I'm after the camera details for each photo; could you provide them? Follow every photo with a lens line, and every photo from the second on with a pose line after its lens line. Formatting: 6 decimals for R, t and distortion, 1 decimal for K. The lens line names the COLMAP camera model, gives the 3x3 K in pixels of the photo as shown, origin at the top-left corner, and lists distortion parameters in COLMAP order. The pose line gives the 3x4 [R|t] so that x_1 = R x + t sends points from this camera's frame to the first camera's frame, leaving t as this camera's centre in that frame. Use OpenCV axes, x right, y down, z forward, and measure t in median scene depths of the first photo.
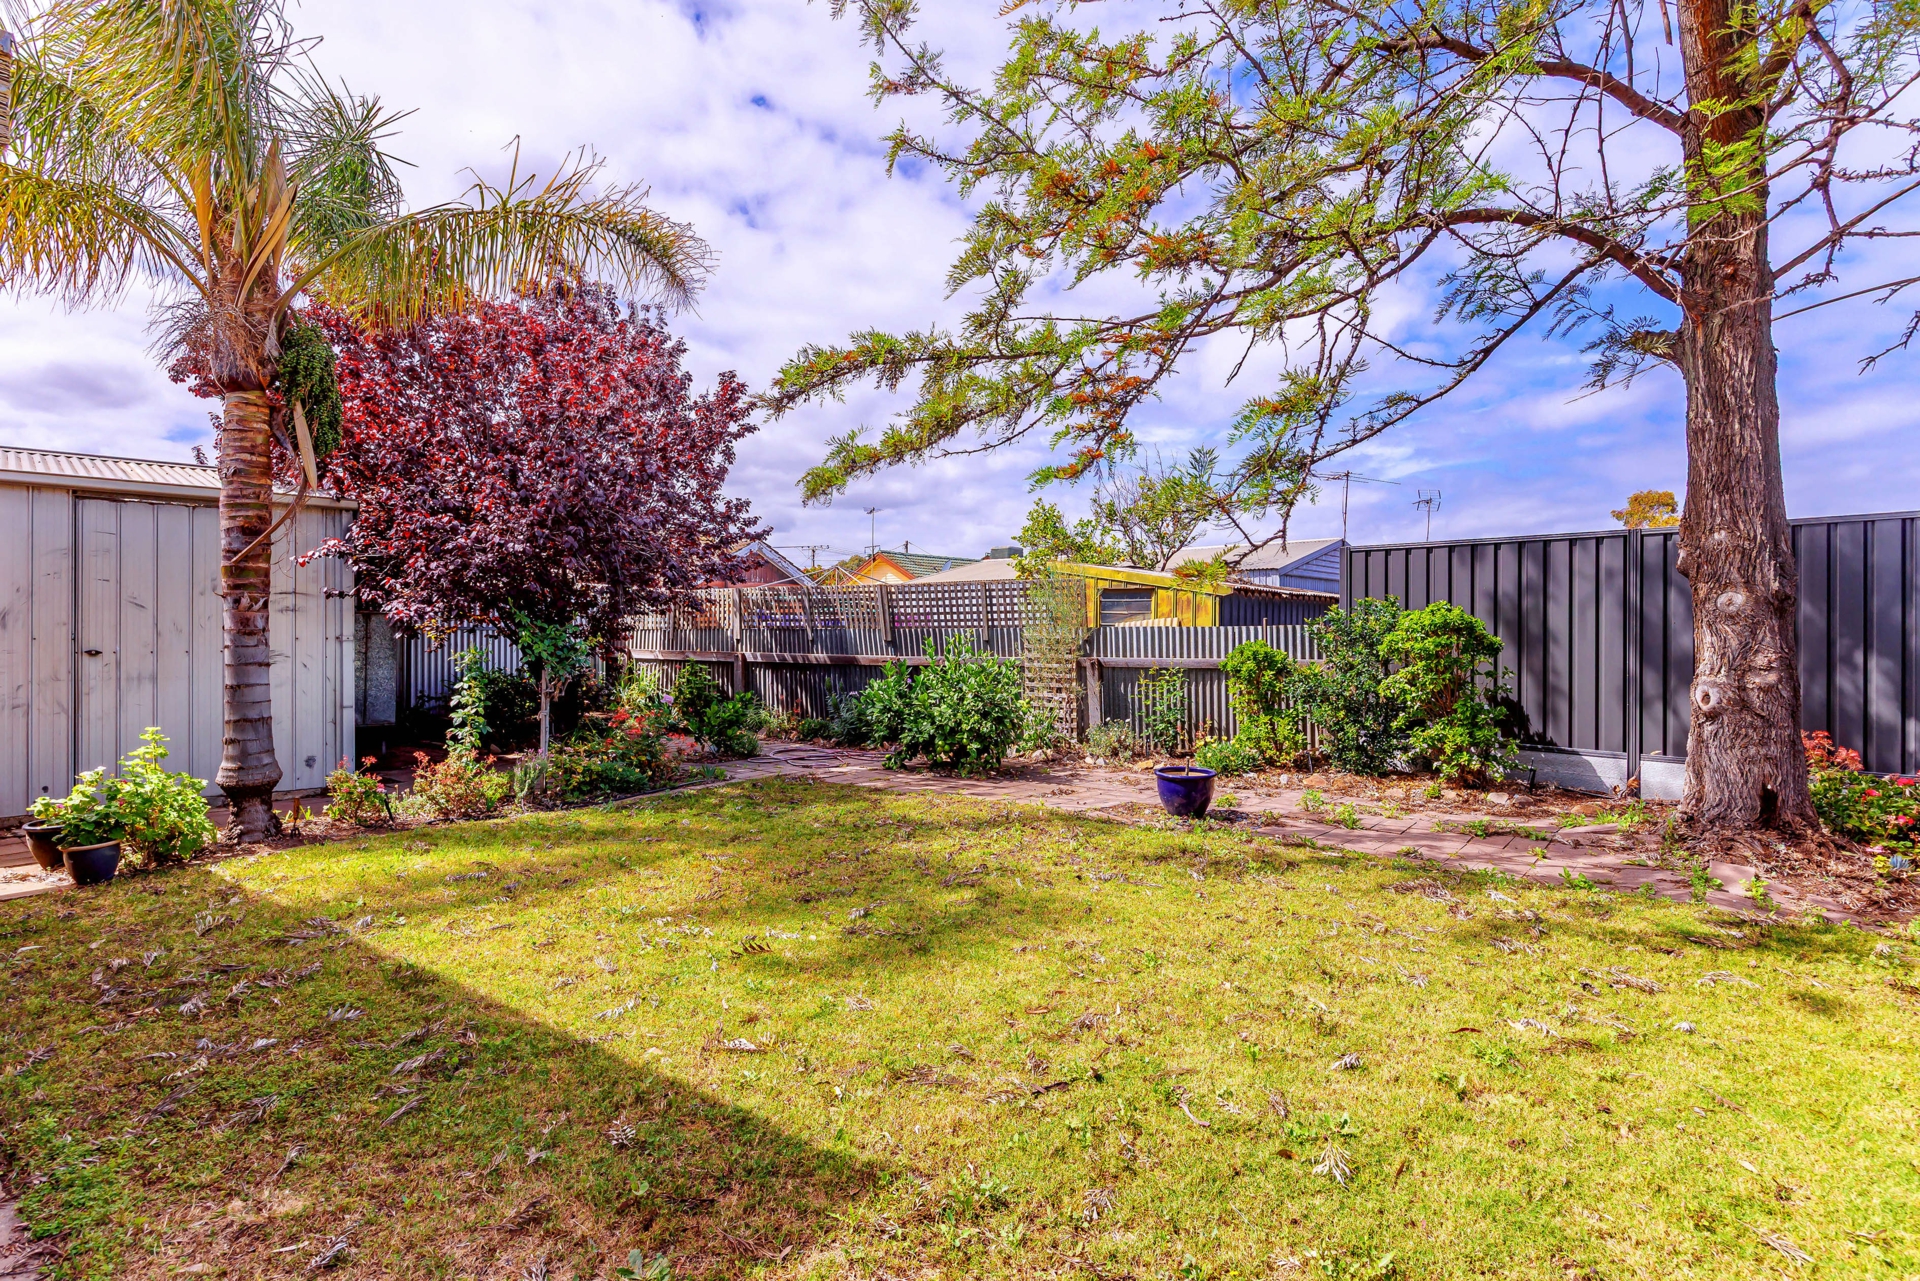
lens RADIAL K [[962.8, 0, 959.3], [0, 962.8, 631.3], [0, 0, 1]] dist [-0.002474, -0.000470]
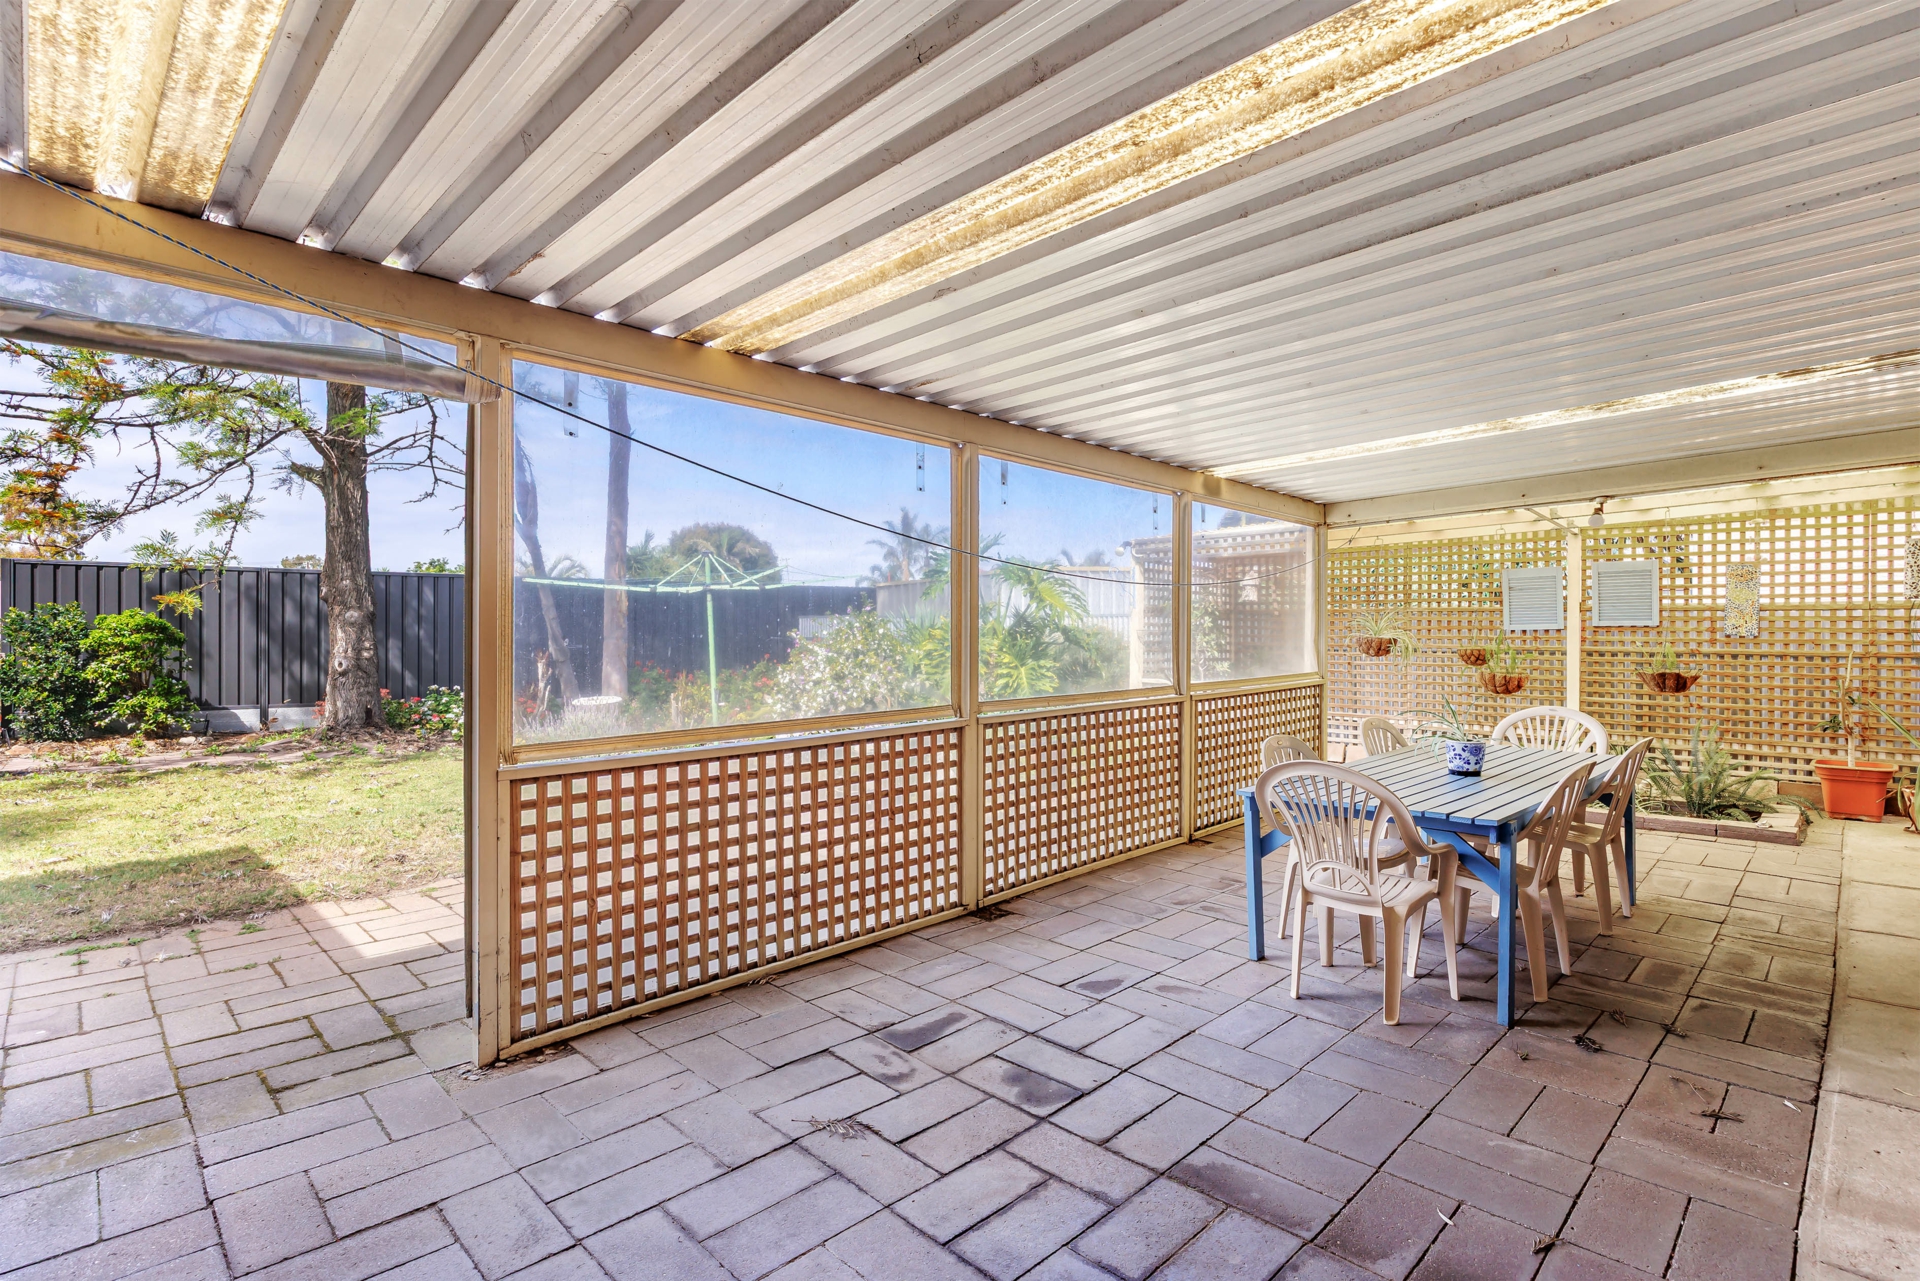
lens RADIAL K [[931.5, 0, 959.6], [0, 931.5, 634.9], [0, 0, 1]] dist [-0.001517, -0.000166]
pose [[0.144350, -0.002767, 0.989523, -0.883411], [-0.005619, 0.999978, 0.003616, -0.005299], [-0.989511, -0.006083, 0.144331, -0.502551]]
